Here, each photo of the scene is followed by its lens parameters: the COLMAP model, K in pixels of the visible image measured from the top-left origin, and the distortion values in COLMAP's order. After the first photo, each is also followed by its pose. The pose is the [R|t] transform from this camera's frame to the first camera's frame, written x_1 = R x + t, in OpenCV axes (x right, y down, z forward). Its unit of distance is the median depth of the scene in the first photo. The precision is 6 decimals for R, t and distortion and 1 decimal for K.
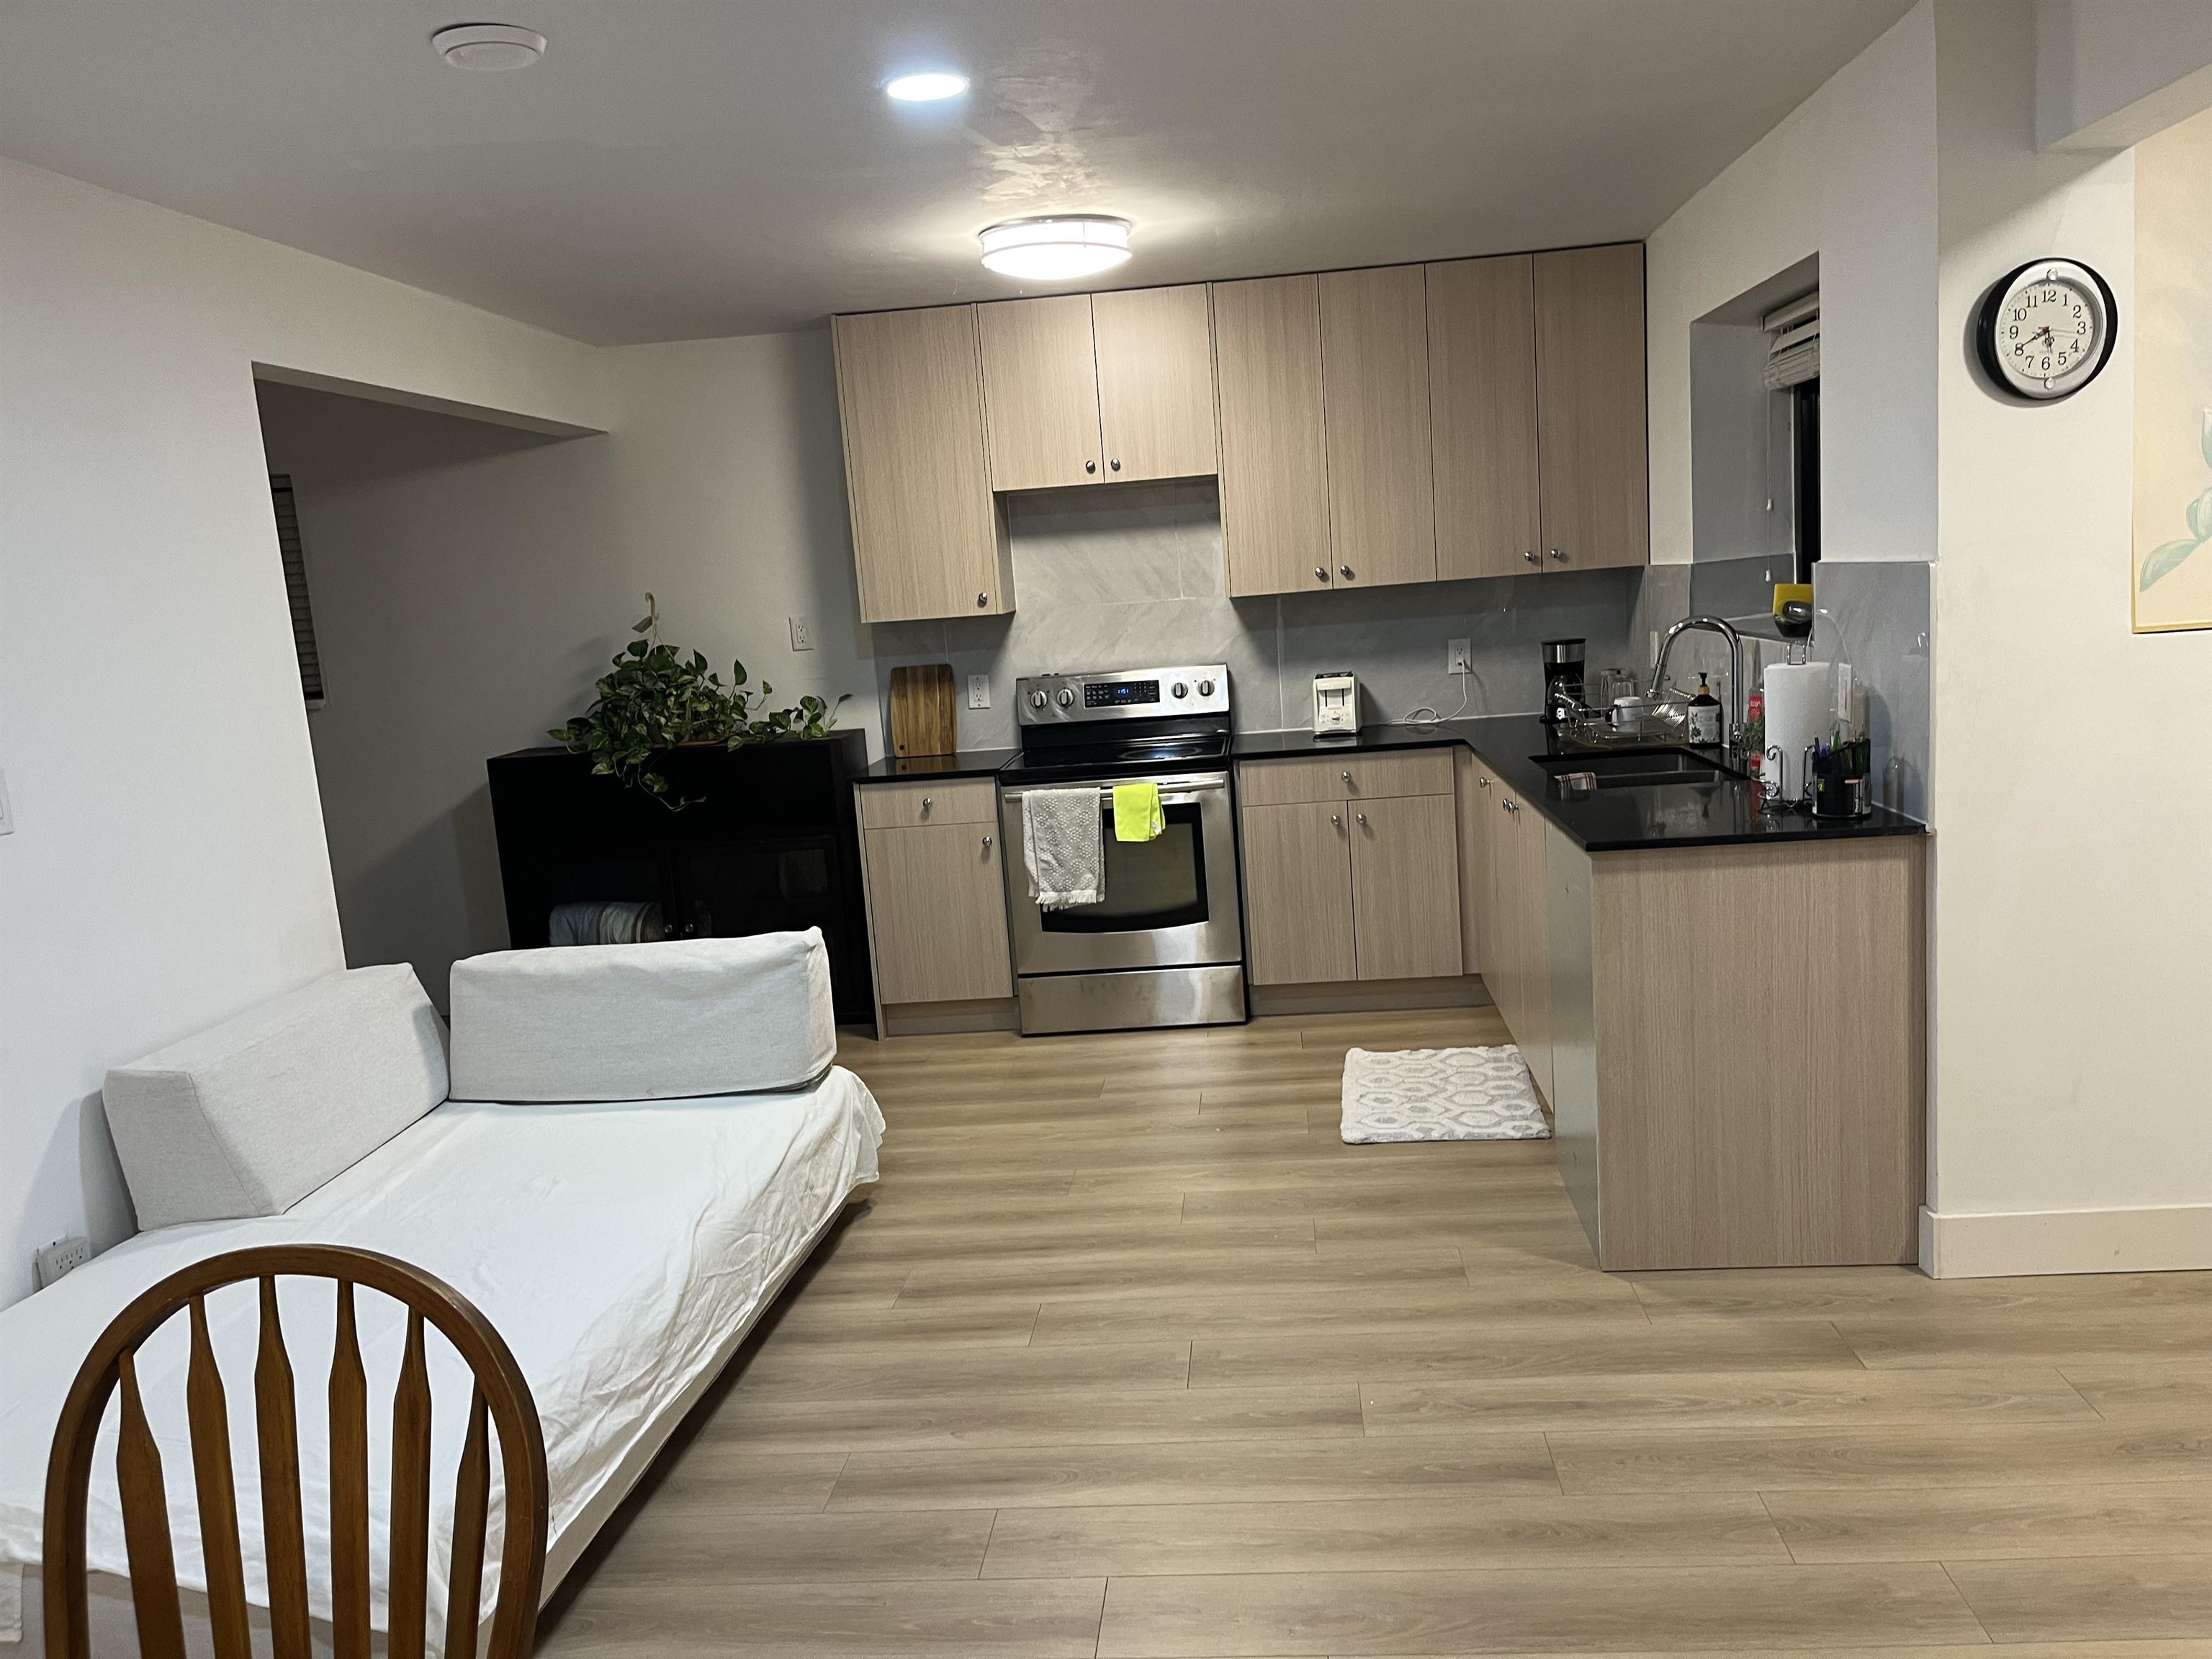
lens RADIAL K [[1728.1, 0, 1104.7], [0, 1728.1, 856.8], [0, 0, 1]] dist [0.100234, -0.199284]
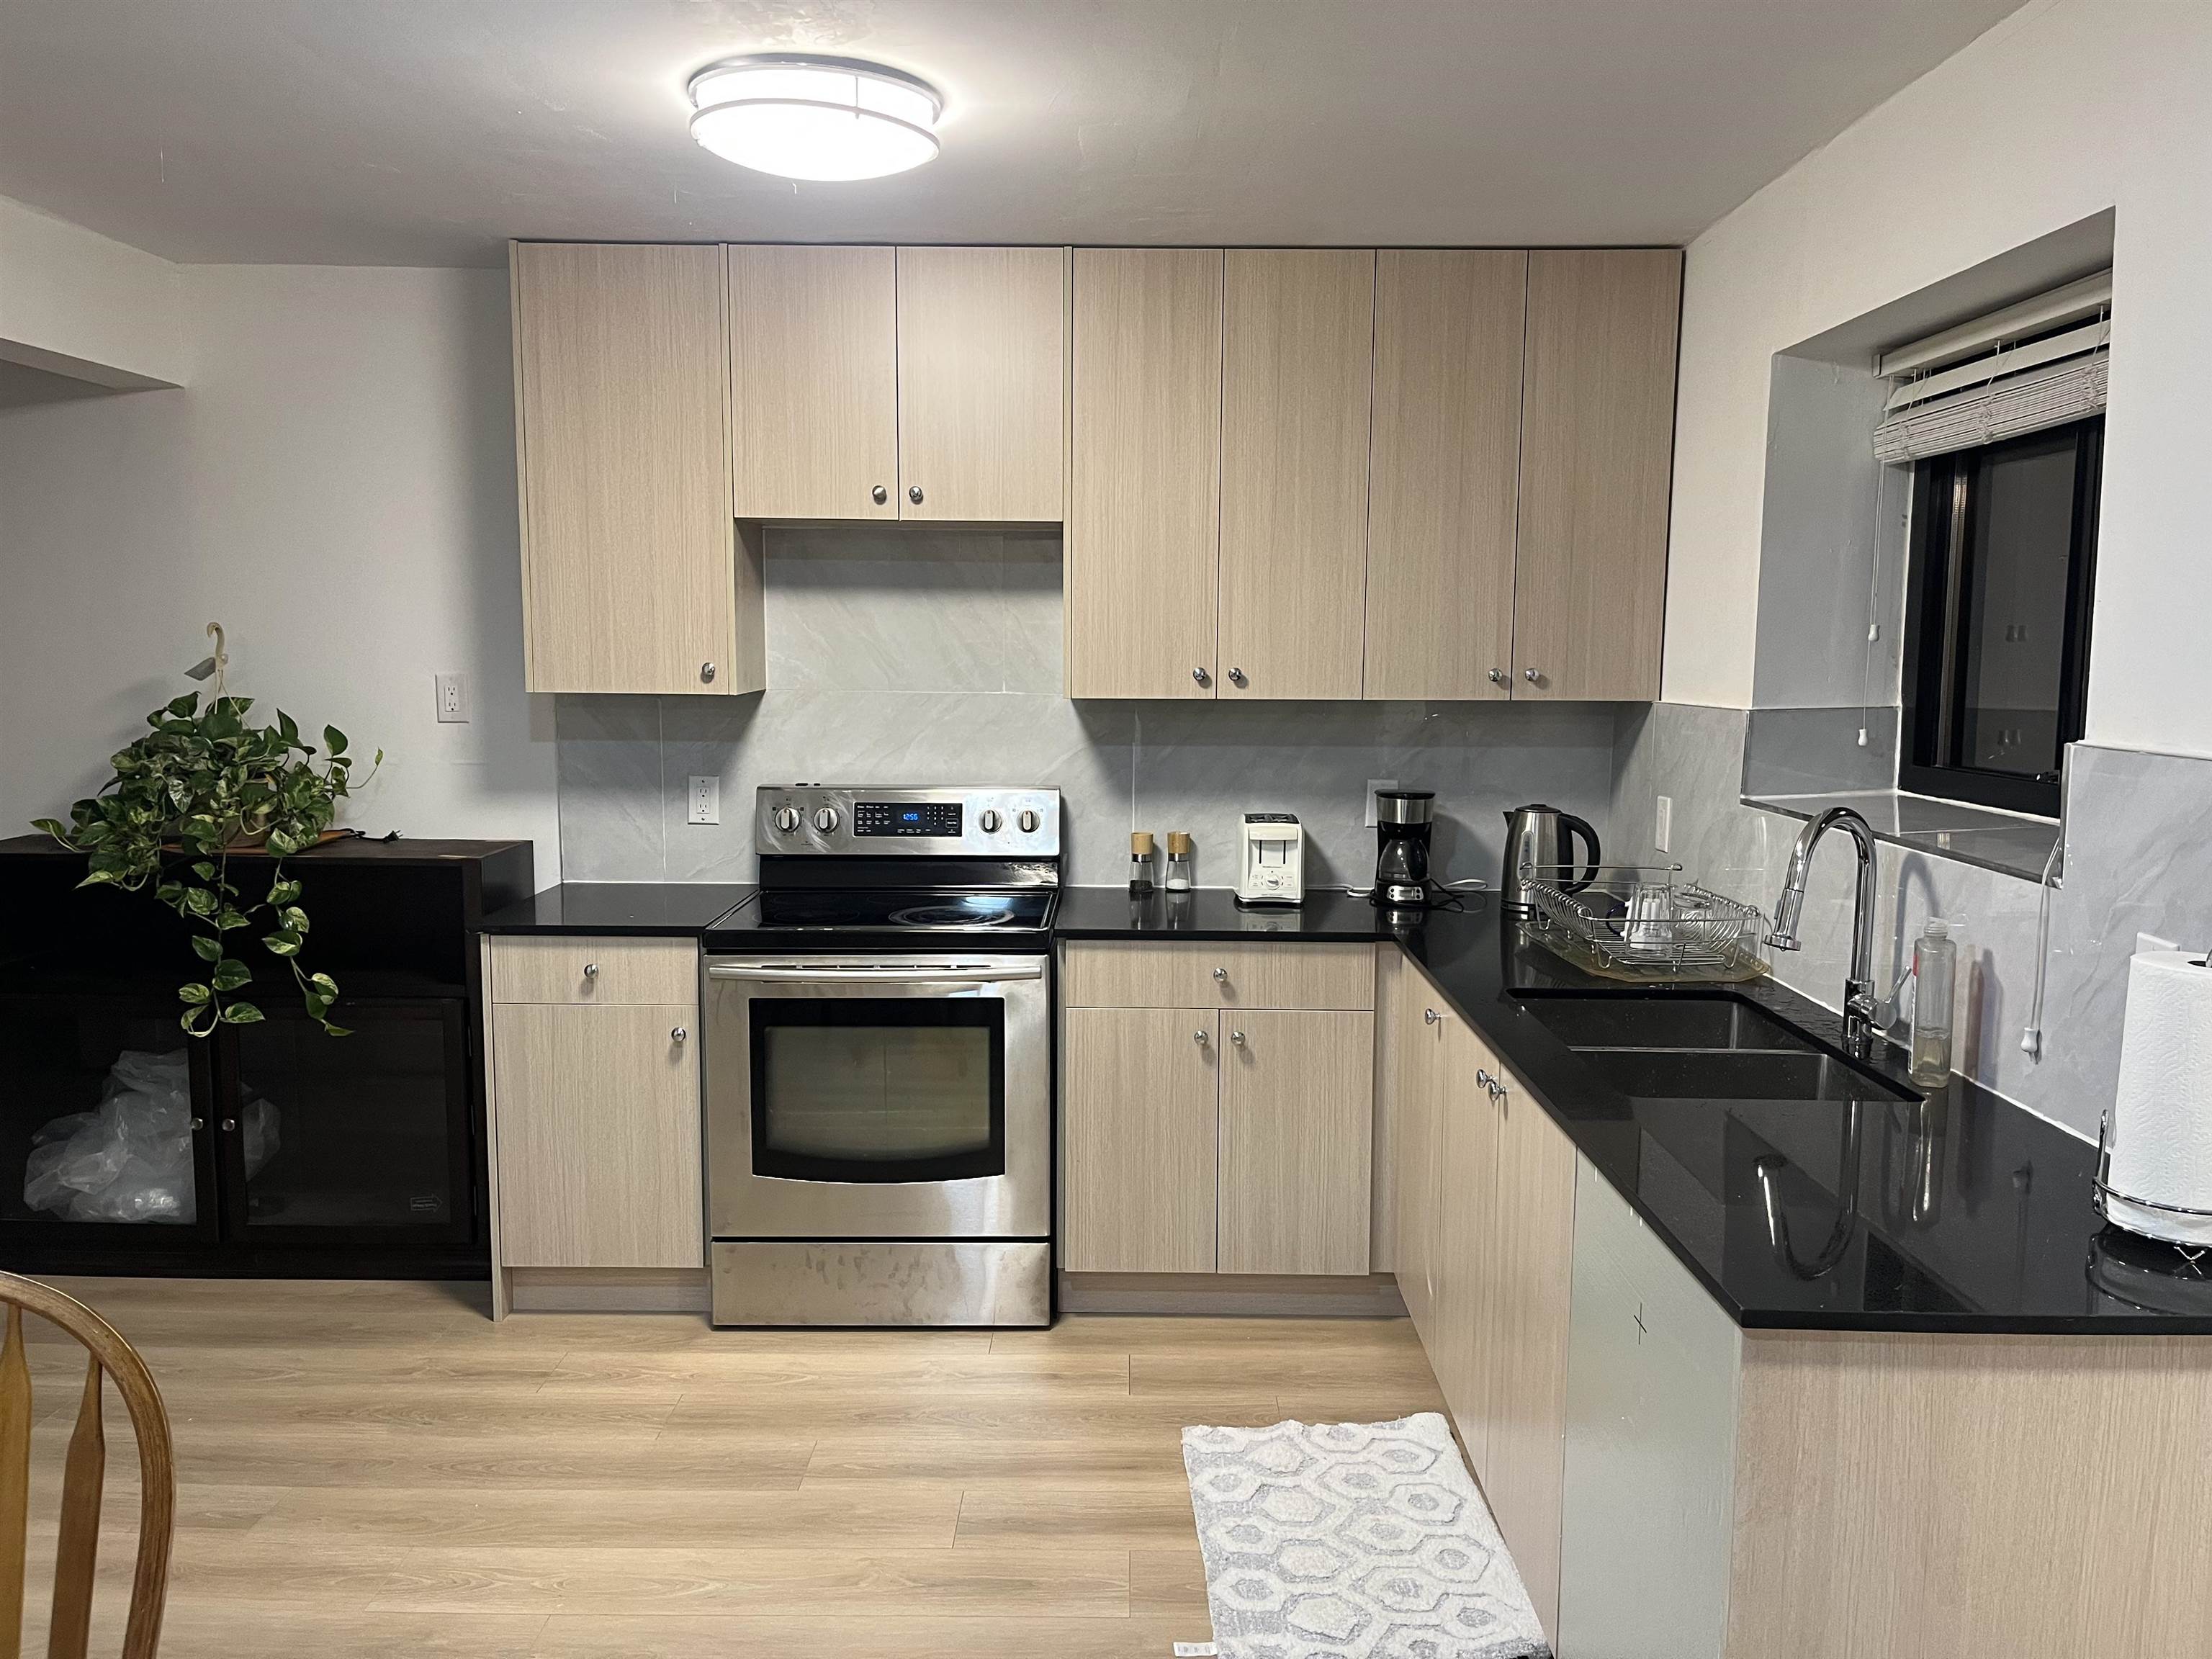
lens RADIAL K [[1690.8, 0, 1108.2], [0, 1690.8, 839.5], [0, 0, 1]] dist [0.067744, -0.095973]
pose [[0.993663, 0.071055, 0.087087, 0.033251], [-0.066848, 0.996494, -0.050309, -0.060966], [-0.090357, 0.044168, 0.994930, 0.330695]]
